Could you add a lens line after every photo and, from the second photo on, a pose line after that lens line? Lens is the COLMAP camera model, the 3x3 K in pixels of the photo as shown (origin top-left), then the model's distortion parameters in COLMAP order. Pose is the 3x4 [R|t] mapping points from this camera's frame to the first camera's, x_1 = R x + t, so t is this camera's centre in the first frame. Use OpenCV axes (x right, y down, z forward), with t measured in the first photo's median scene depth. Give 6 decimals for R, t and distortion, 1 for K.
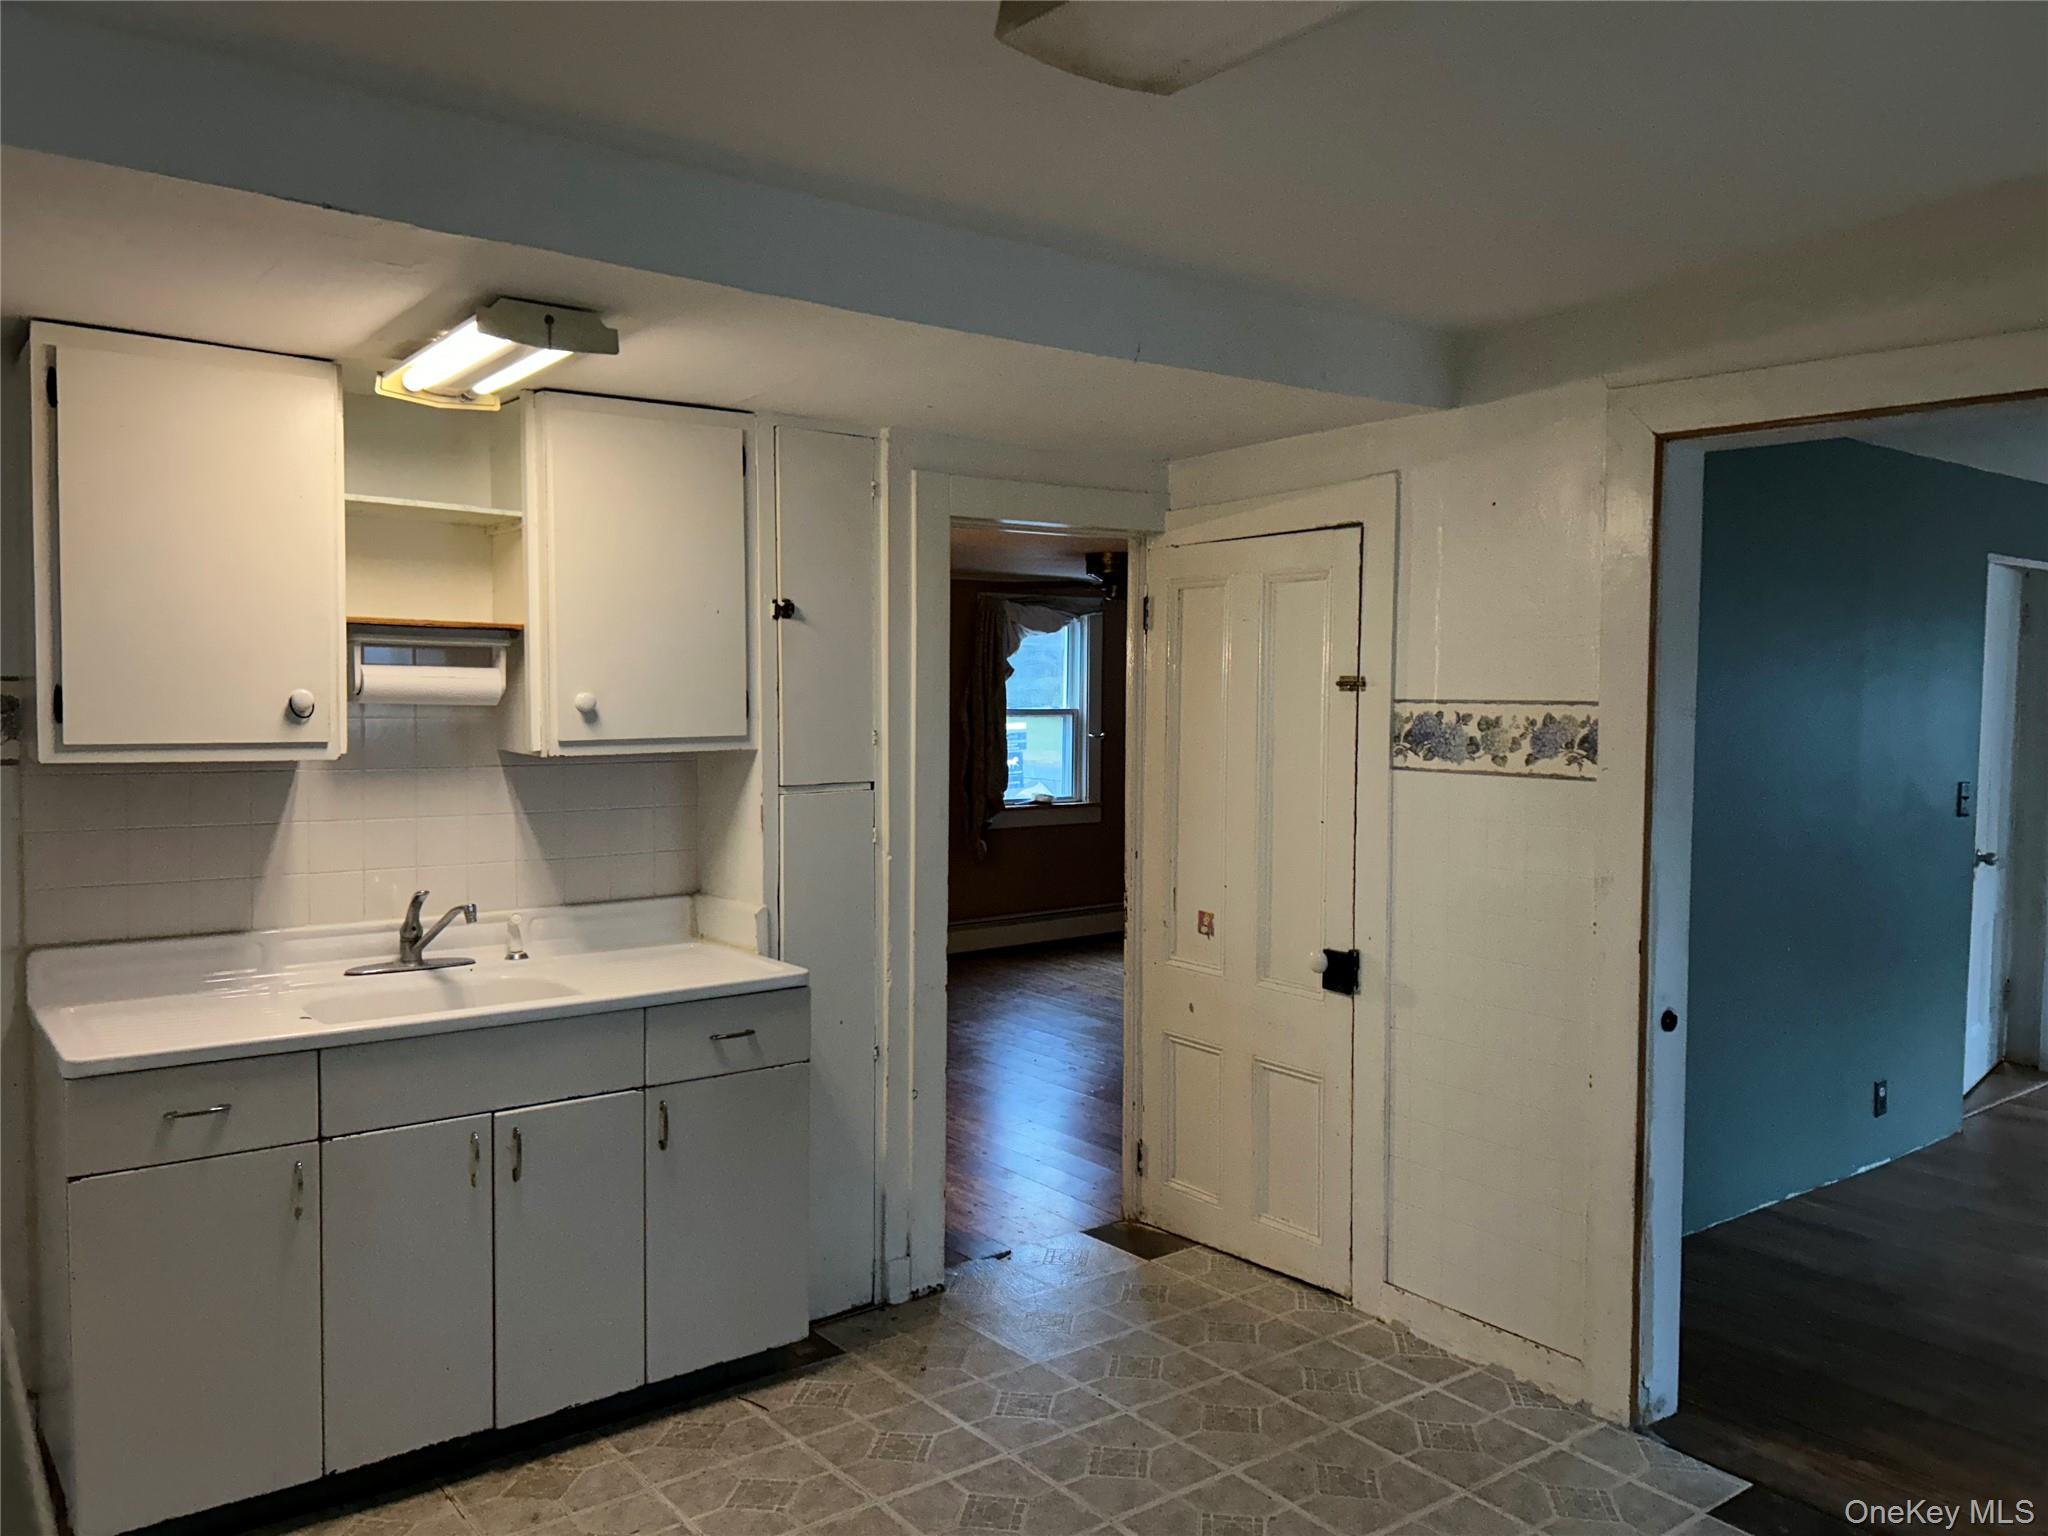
lens RADIAL K [[1525.3, 0, 1019.2], [0, 1525.3, 768.6], [0, 0, 1]] dist [0.044324, -0.046013]
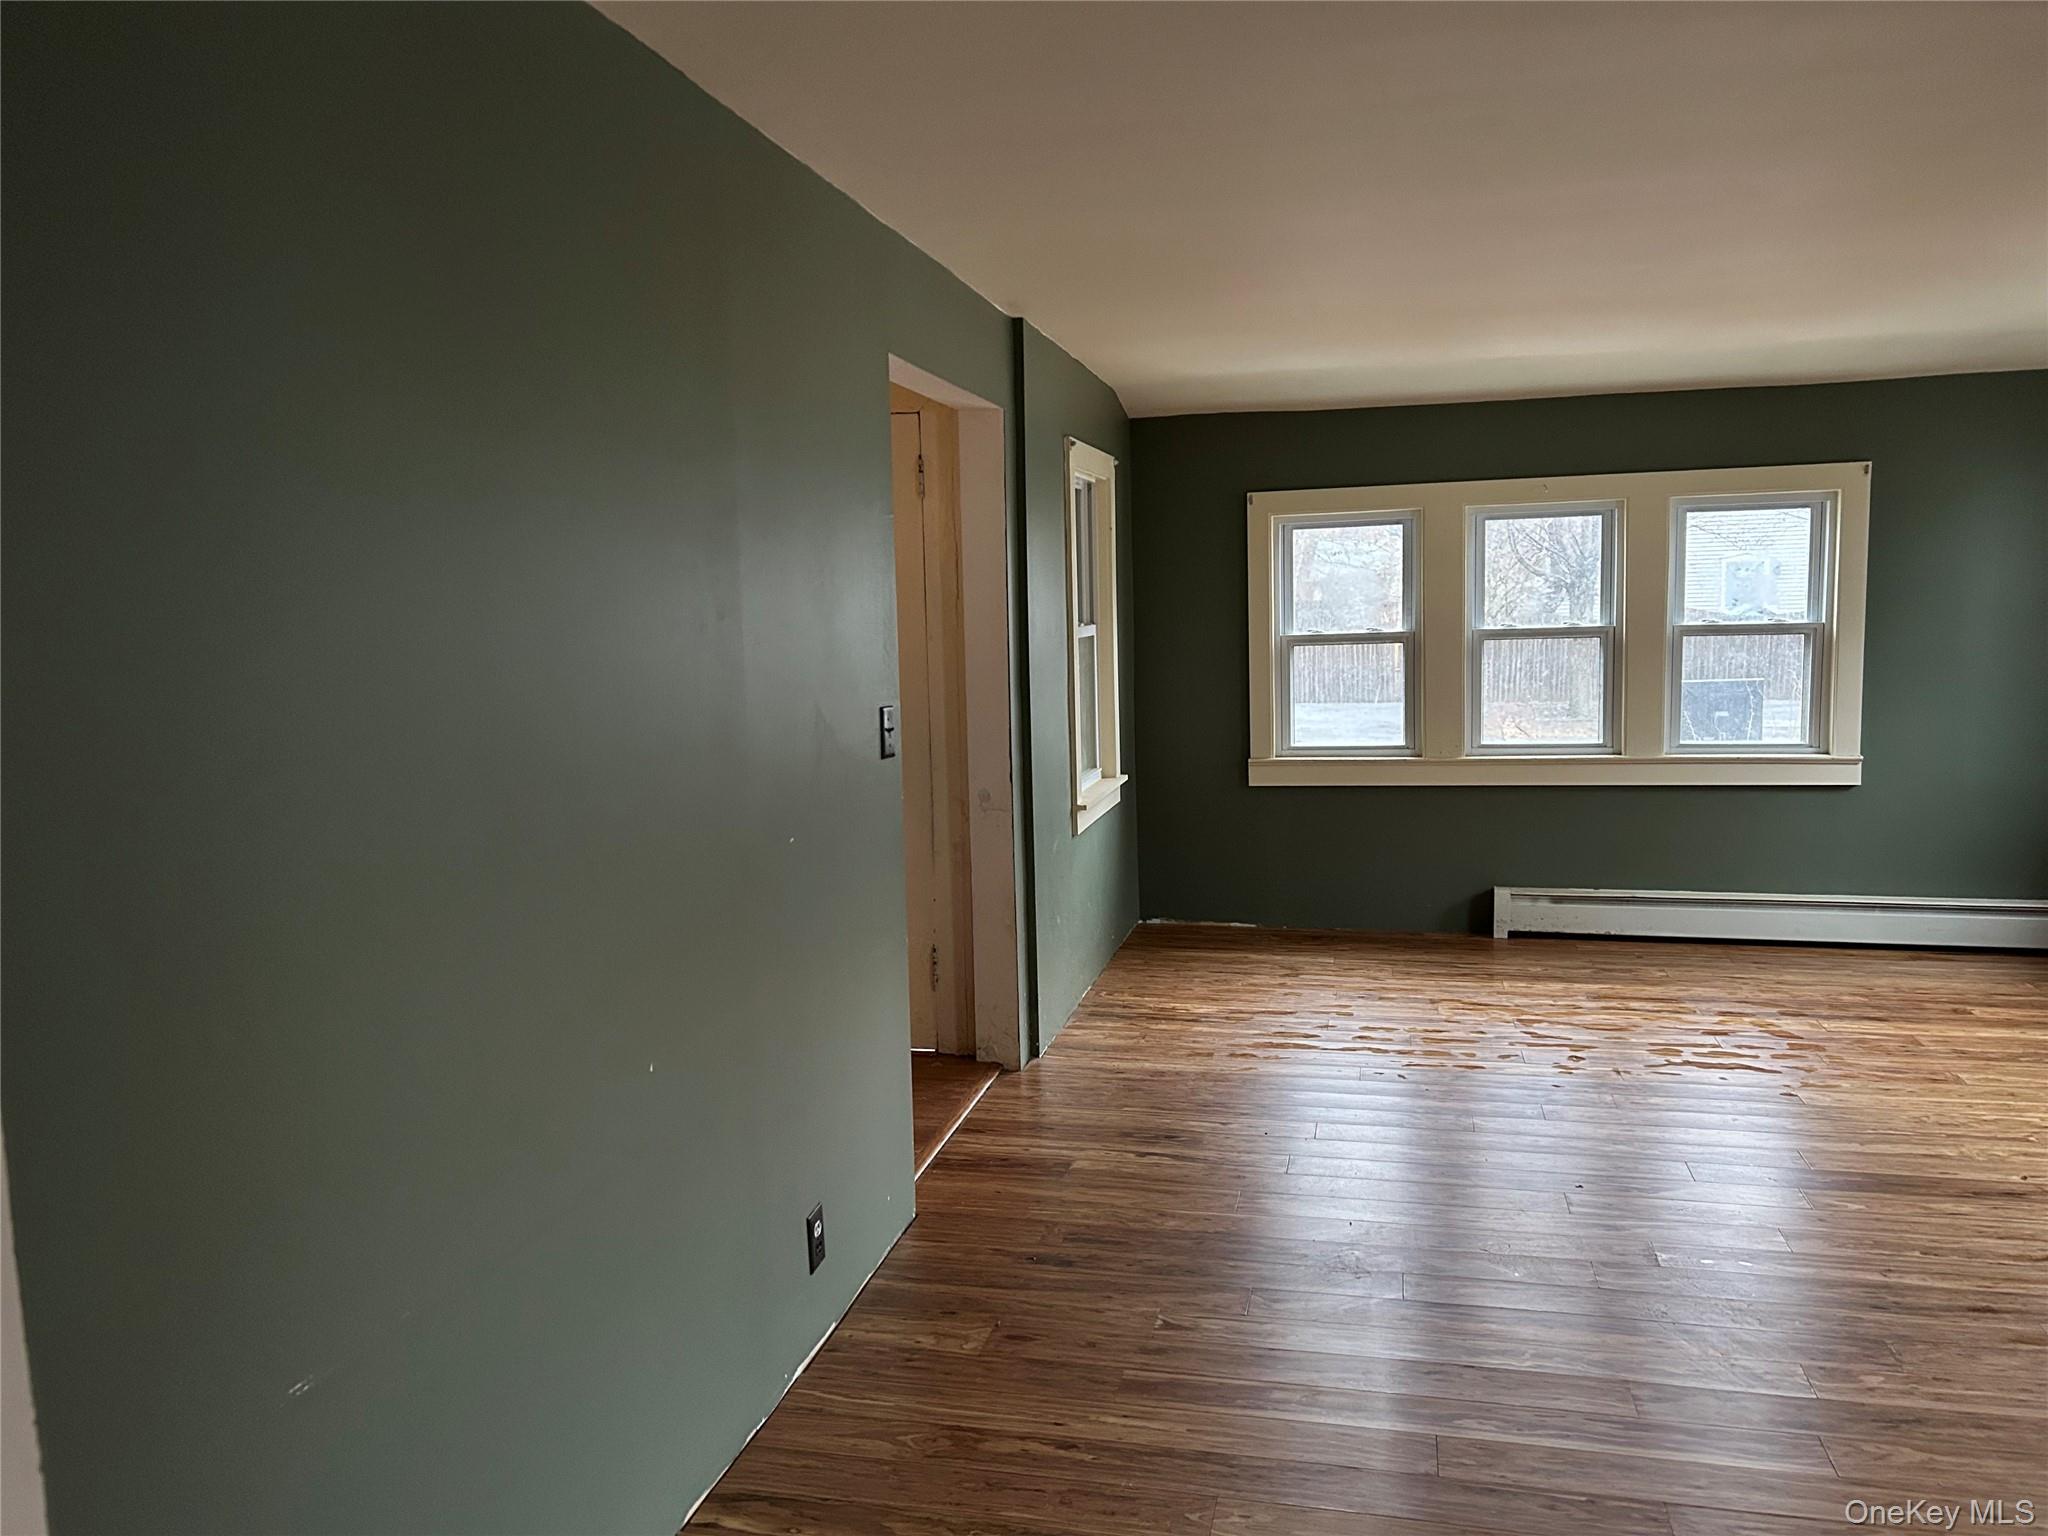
lens RADIAL K [[1525.3, 0, 1026.4], [0, 1525.3, 767.1], [0, 0, 1]] dist [0.044324, -0.046013]
pose [[0.770632, -0.101489, 0.629147, 0.261485], [0.065574, 0.994626, 0.080125, -0.013955], [-0.633898, -0.020491, 0.773145, 0.483533]]
